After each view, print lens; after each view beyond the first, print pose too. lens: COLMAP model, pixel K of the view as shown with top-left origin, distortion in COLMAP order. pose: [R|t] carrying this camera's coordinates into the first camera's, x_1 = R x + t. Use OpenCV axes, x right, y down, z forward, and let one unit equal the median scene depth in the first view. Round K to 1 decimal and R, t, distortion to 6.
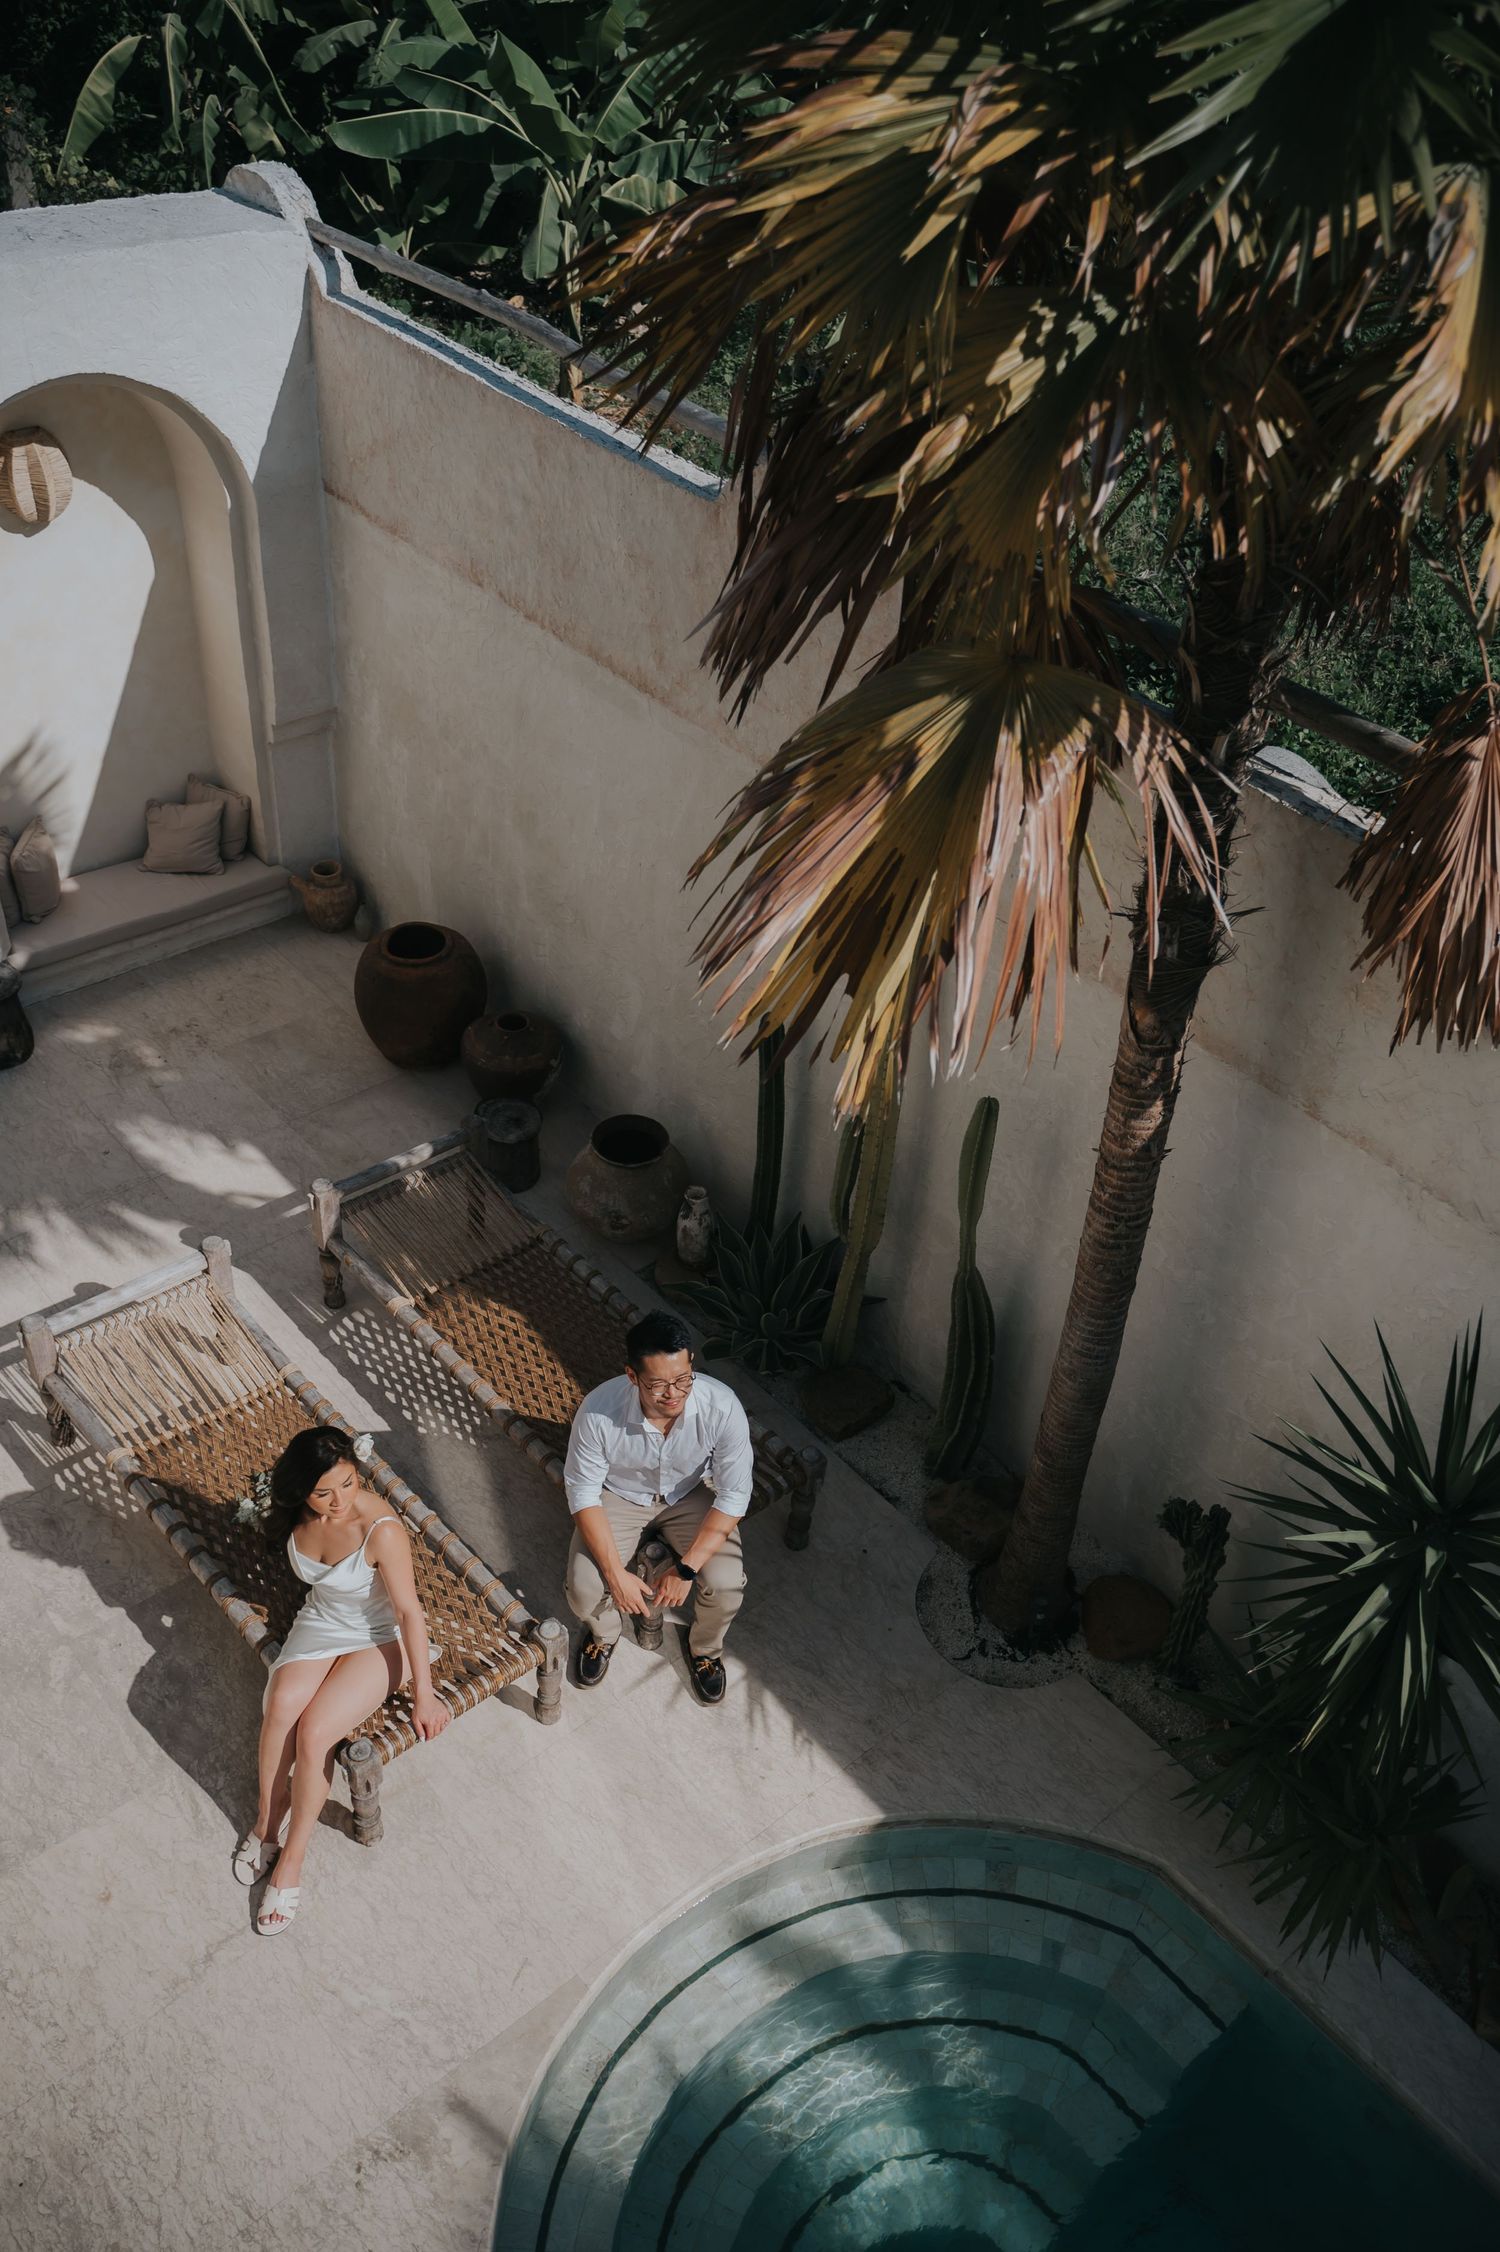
lens RADIAL K [[1925.9, 0, 745.7], [0, 1925.9, 1124.4], [0, 0, 1]] dist [-0.019662, -0.011584]
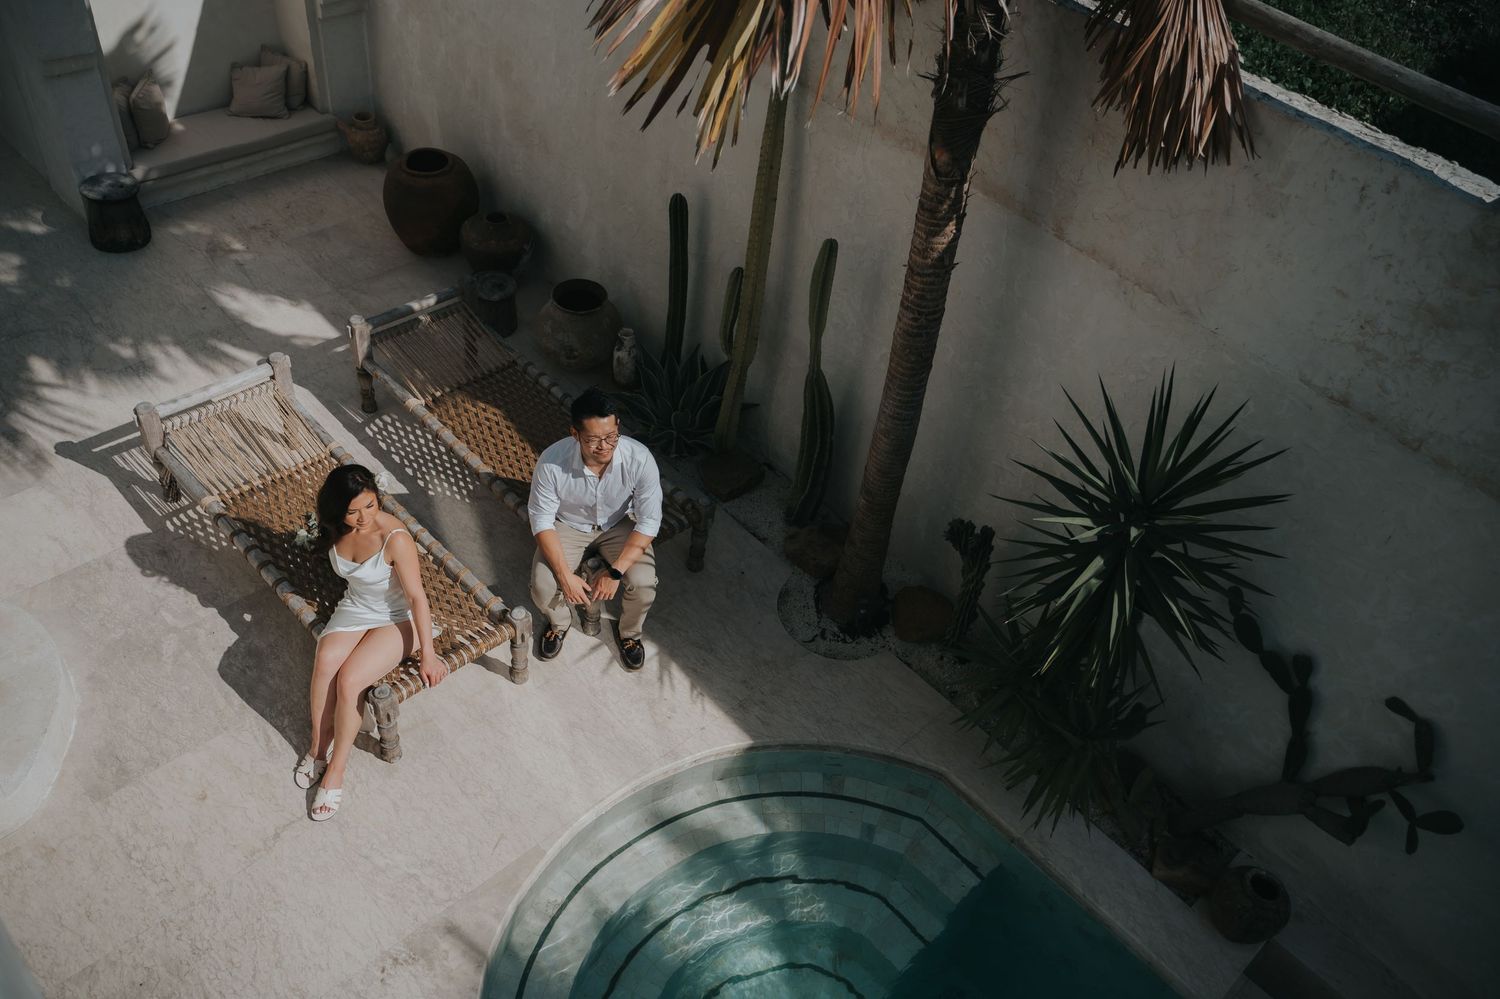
lens RADIAL K [[1282.8, 0, 748.2], [0, 1282.8, 506.5], [0, 0, 1]] dist [-0.019662, -0.011584]
pose [[0.998494, 0.000643, 0.054861, 0.015042], [-0.005692, 0.995748, 0.091939, 0.094259], [-0.054569, -0.092112, 0.994252, 0.056573]]
